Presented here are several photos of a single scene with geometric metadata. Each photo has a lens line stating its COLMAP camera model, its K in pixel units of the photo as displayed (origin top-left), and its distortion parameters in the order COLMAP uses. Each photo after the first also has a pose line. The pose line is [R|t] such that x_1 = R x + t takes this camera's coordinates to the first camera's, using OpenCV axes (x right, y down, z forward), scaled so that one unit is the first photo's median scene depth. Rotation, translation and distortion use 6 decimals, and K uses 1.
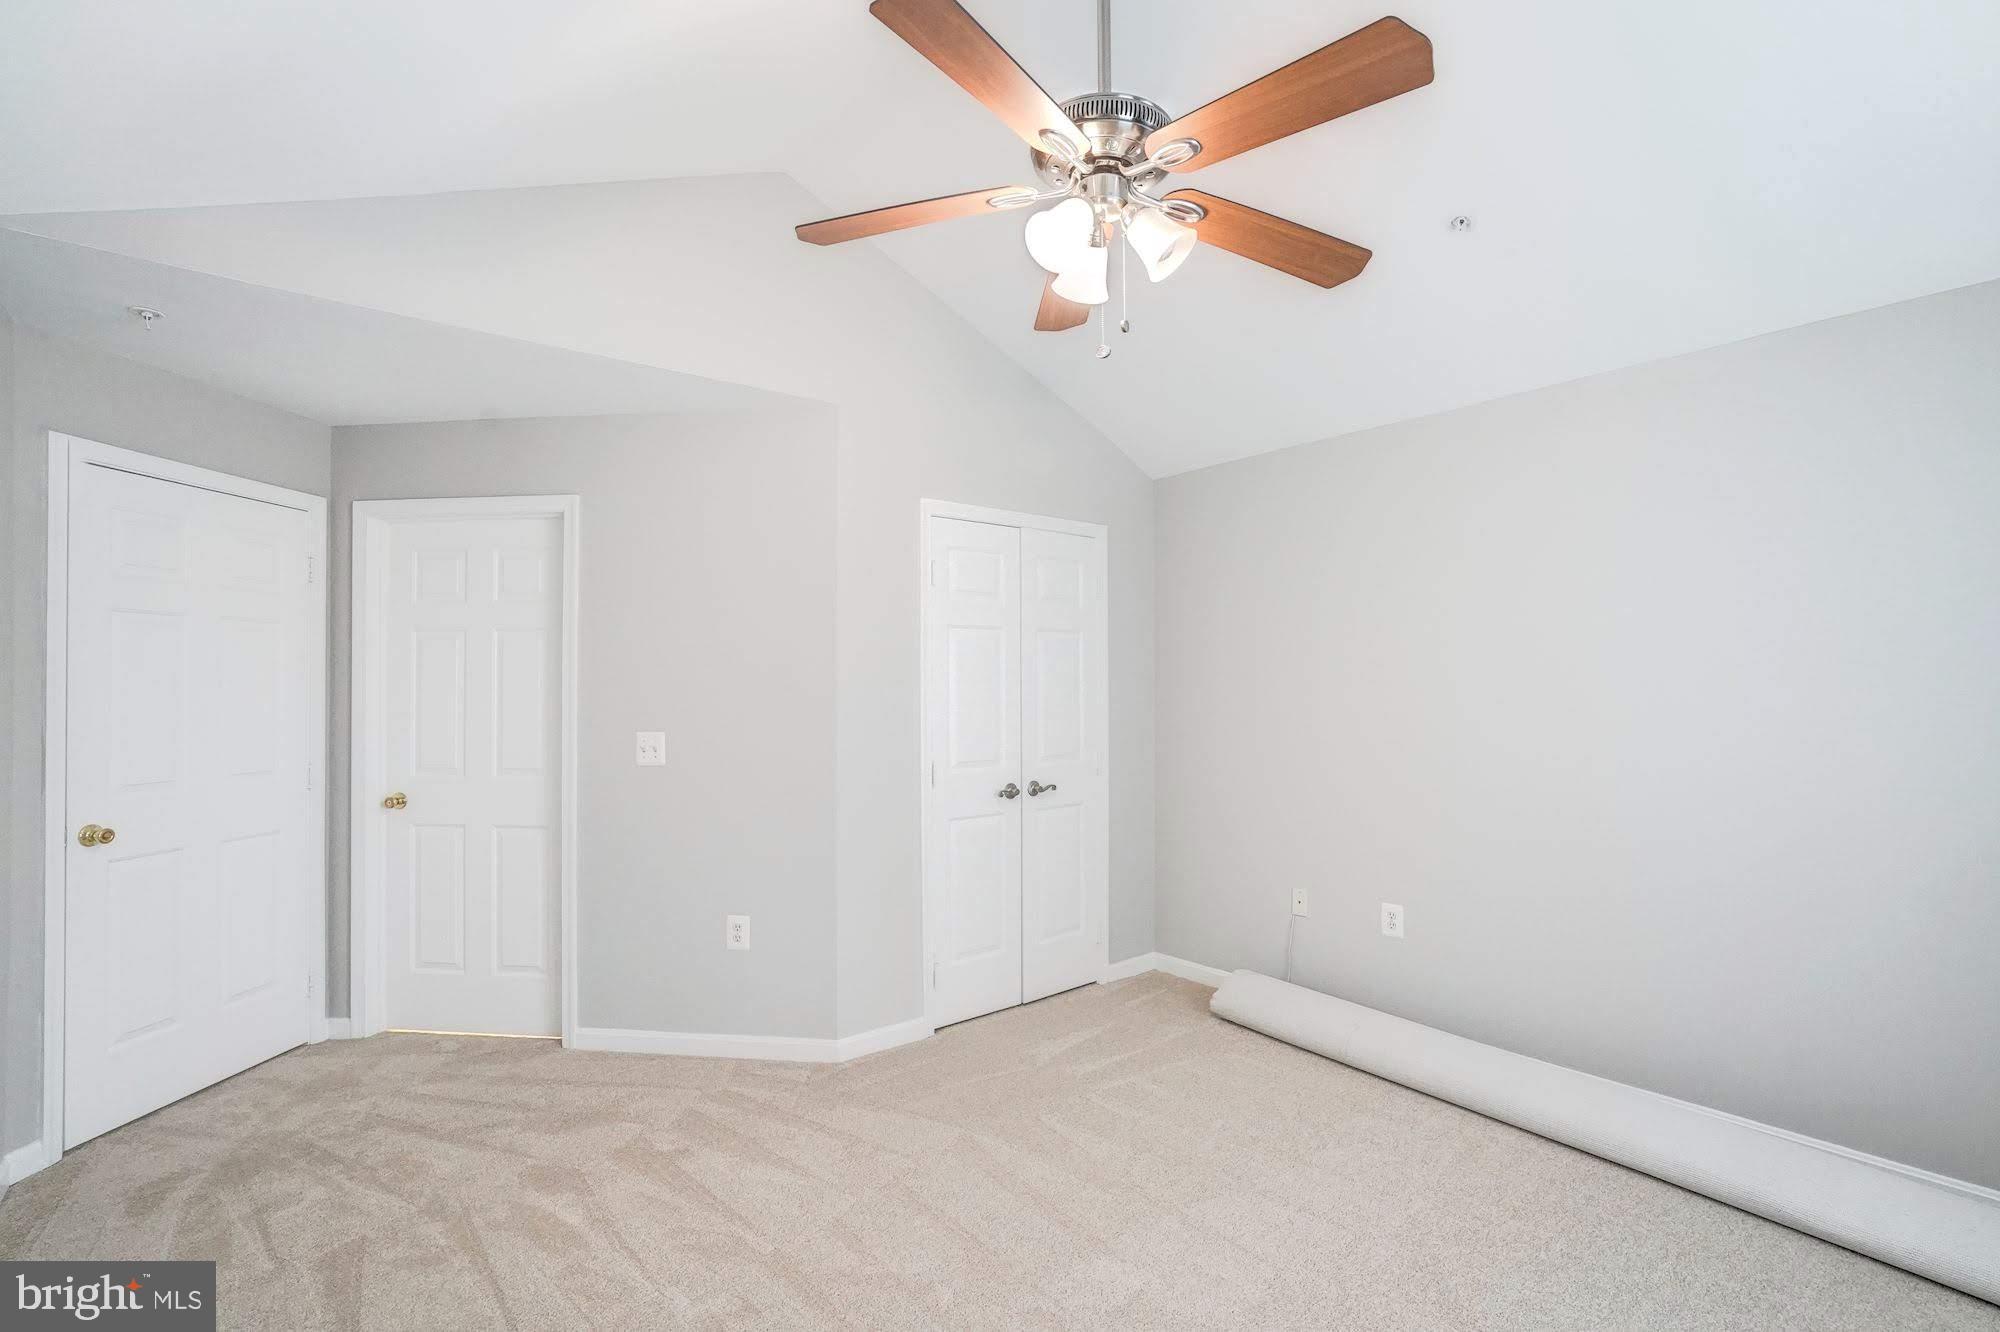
lens RADIAL K [[904.6, 0, 1013.7], [0, 904.6, 666.4], [0, 0, 1]] dist [-0.003941, 0.000481]
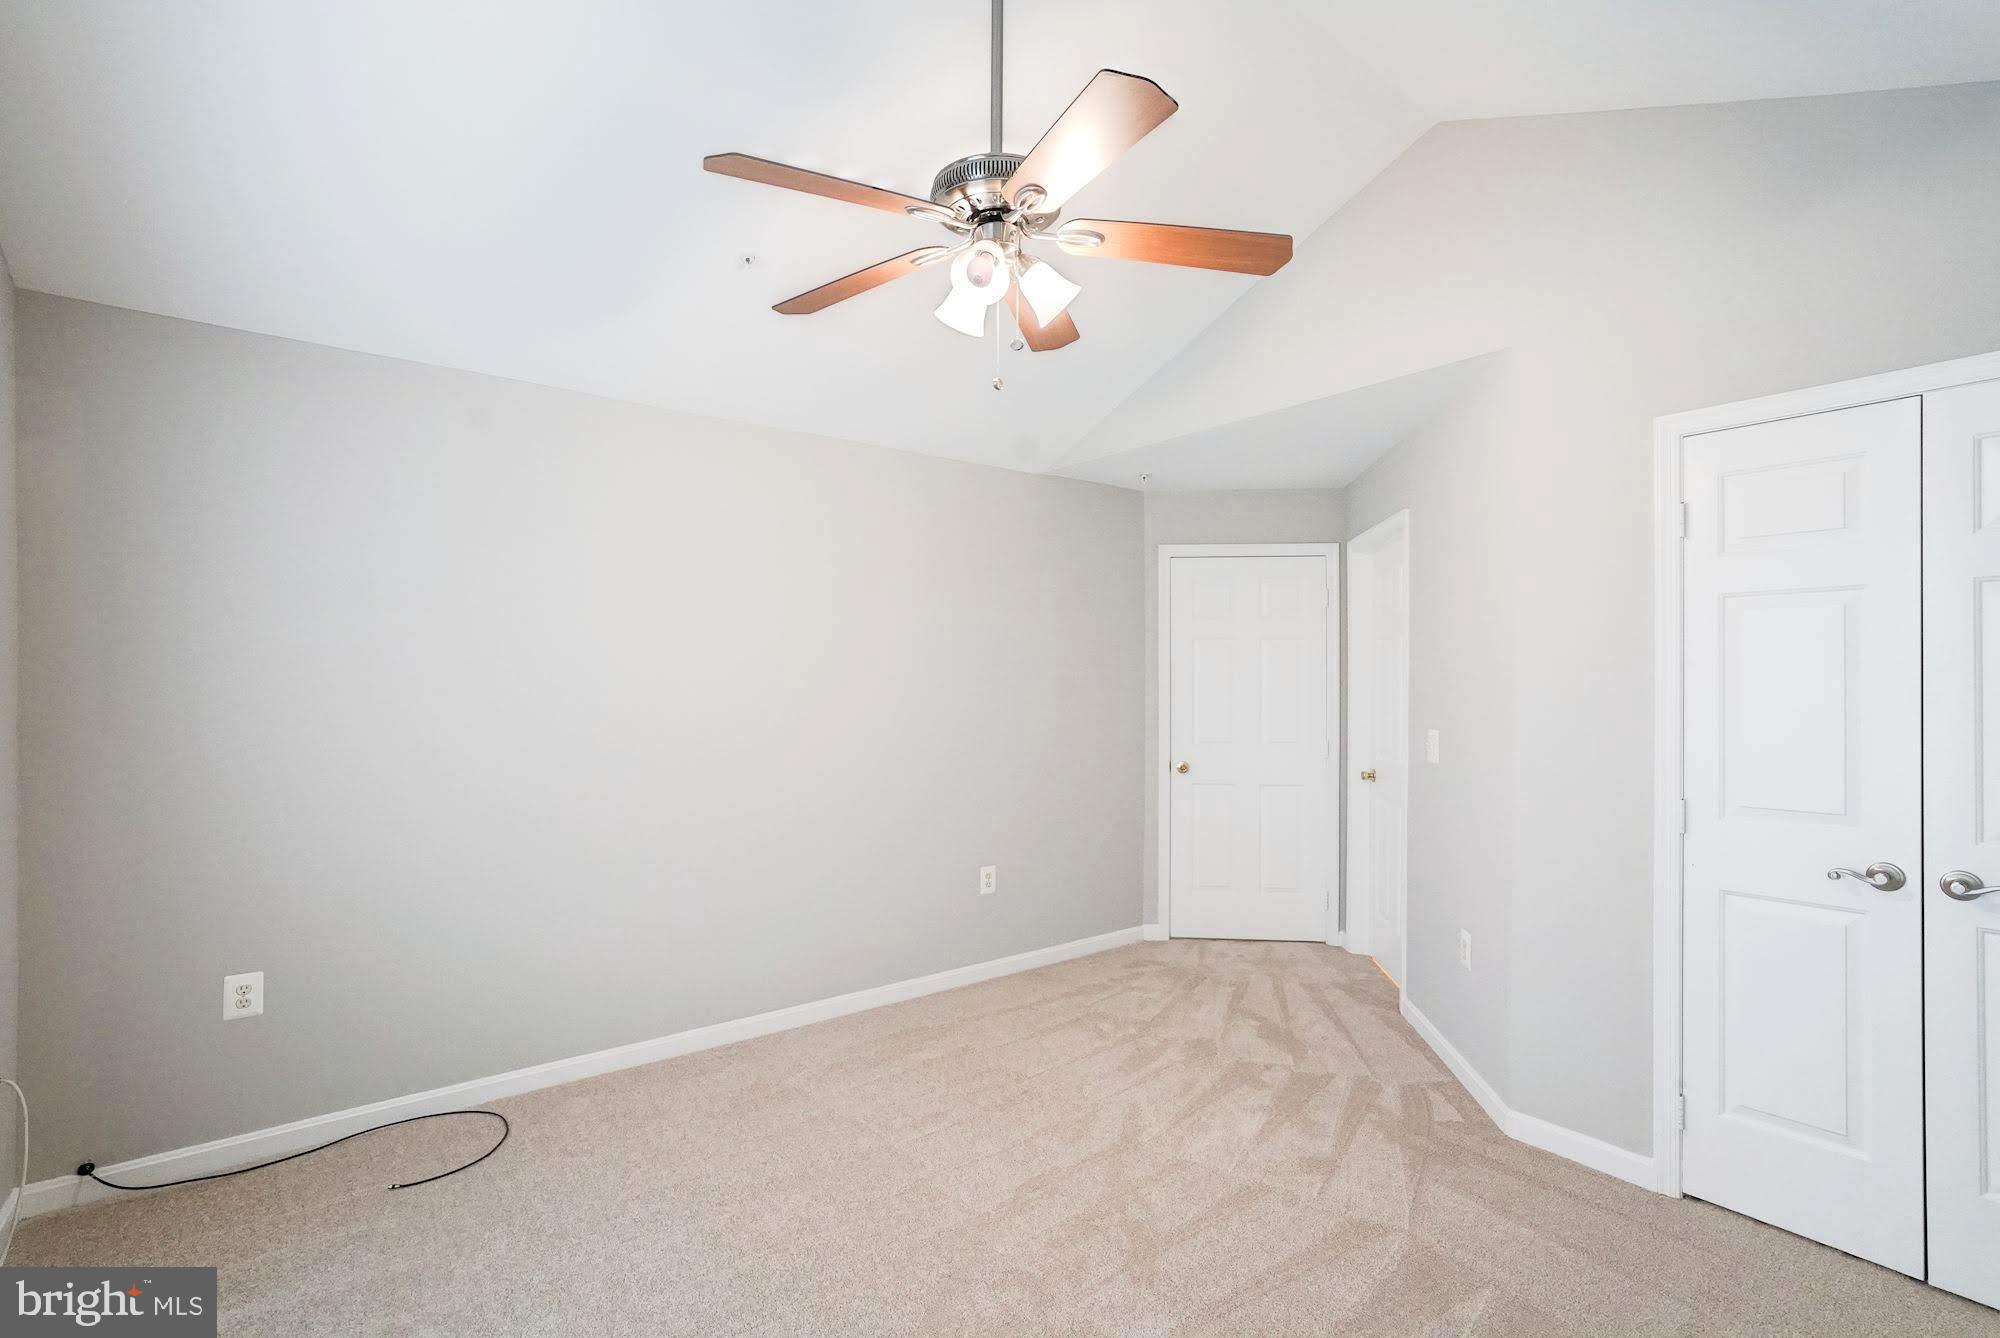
lens RADIAL K [[904.6, 0, 1005.0], [0, 904.6, 669.7], [0, 0, 1]] dist [-0.003941, 0.000481]
pose [[0.024072, -0.010099, -0.999659, 0.698701], [0.009119, 0.999910, -0.009882, 0.012354], [0.999669, -0.008878, 0.024162, 0.573247]]
